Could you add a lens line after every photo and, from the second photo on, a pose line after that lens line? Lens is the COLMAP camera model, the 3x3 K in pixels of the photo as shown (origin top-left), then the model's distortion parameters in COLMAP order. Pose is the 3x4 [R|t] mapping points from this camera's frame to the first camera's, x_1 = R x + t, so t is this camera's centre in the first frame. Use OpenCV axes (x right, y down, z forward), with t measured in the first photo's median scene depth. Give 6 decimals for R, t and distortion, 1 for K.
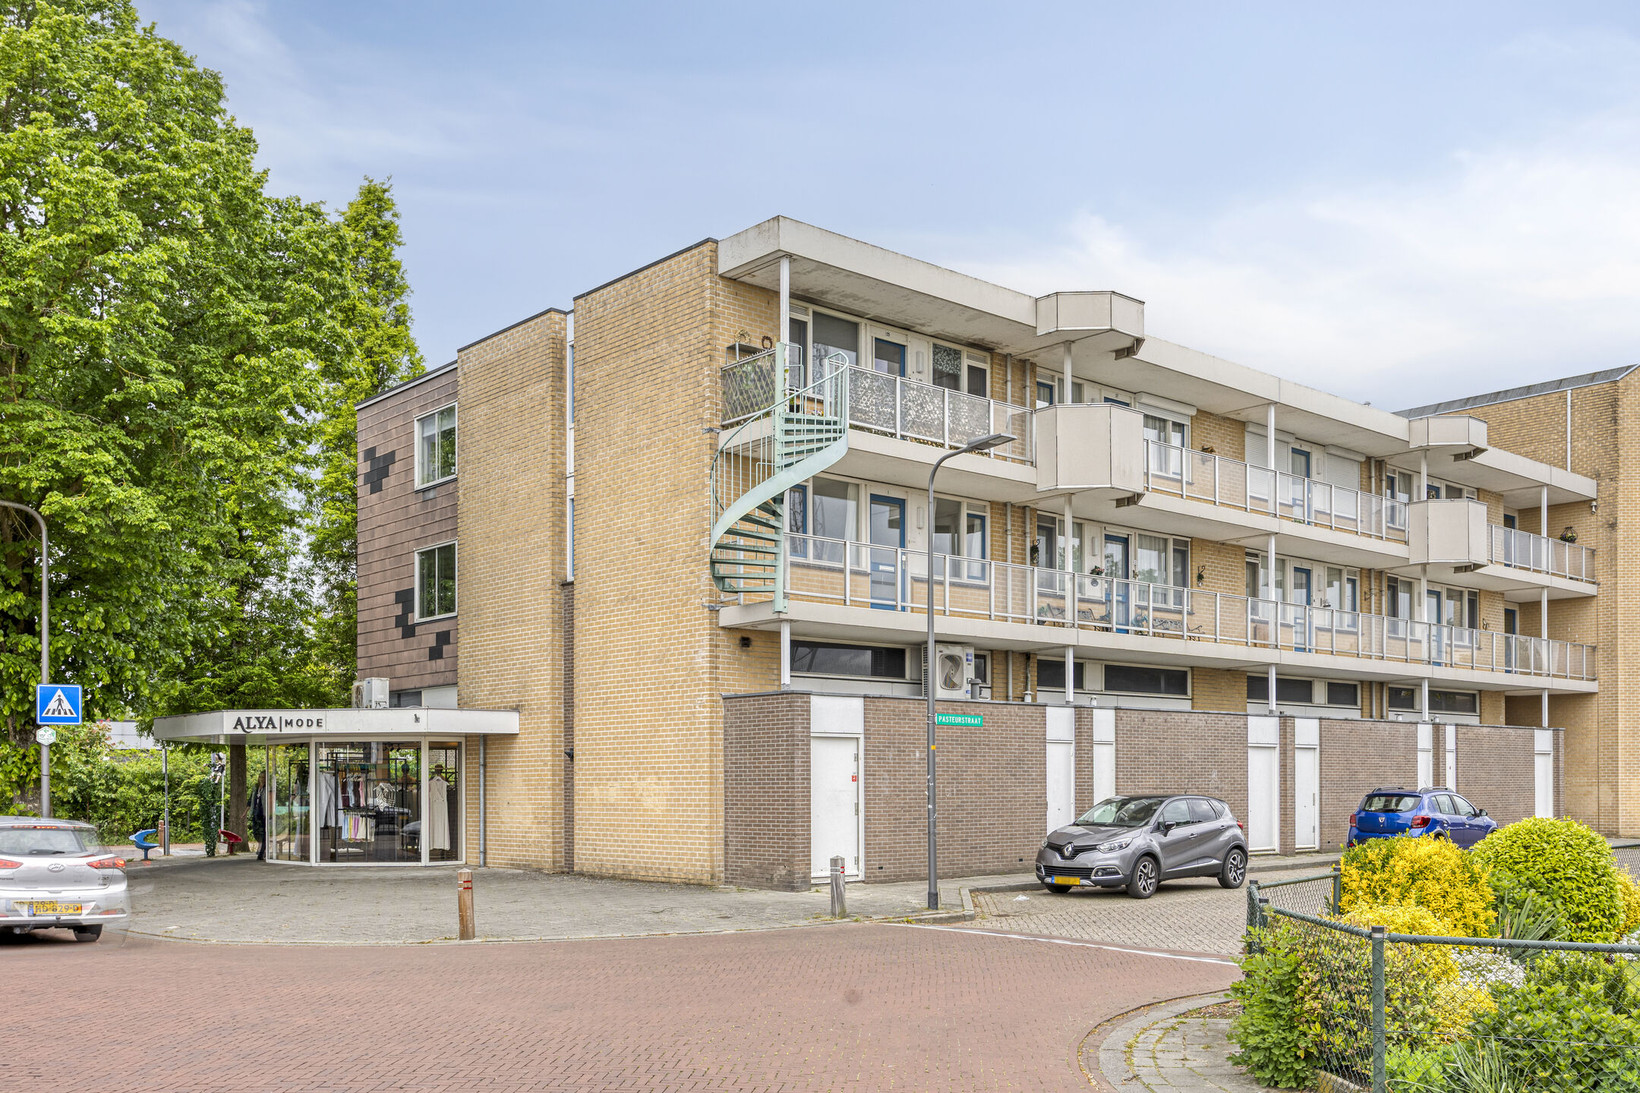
lens RADIAL K [[1506.8, 0, 820.0], [0, 1506.8, 546.5], [0, 0, 1]] dist [-0.004884, 0.014479]
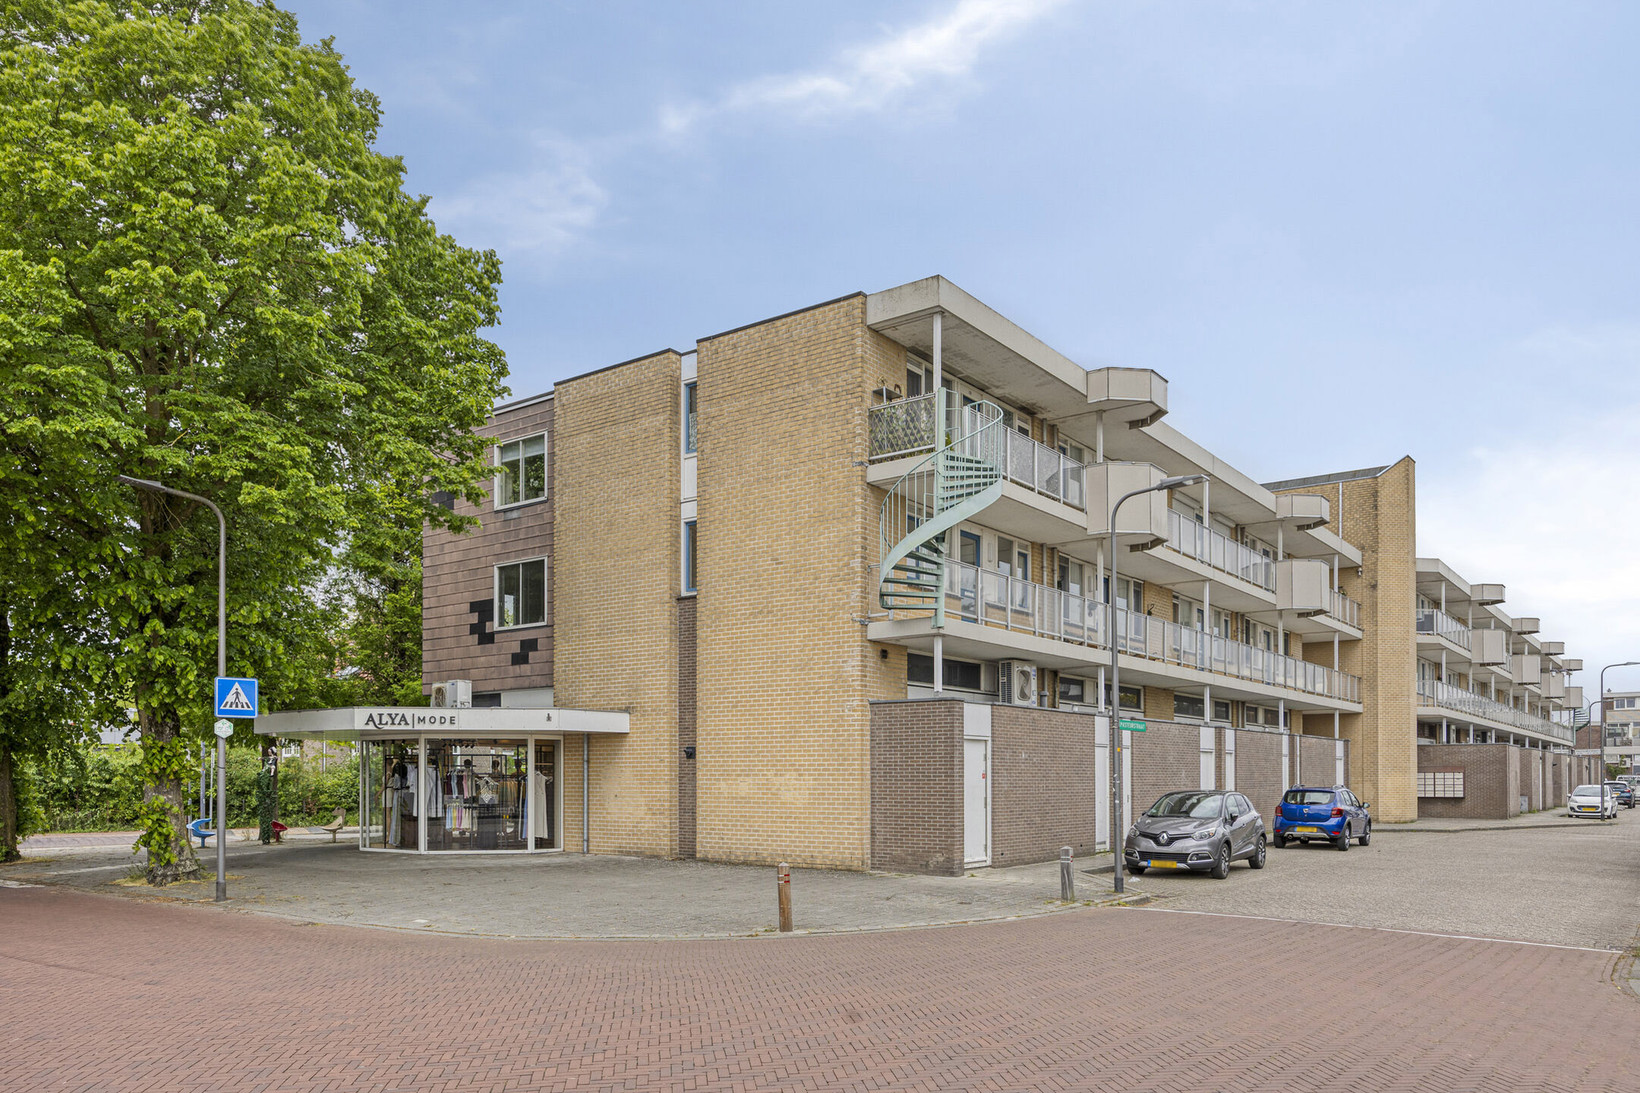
lens RADIAL K [[1178.8, 0, 820.0], [0, 1178.8, 603.3], [0, 0, 1]] dist [-0.000016, -0.003267]
pose [[0.979711, 0.034900, 0.197352, -0.243805], [-0.036786, 0.999306, 0.005895, 0.019961], [-0.197010, -0.013035, 0.980315, 0.133177]]
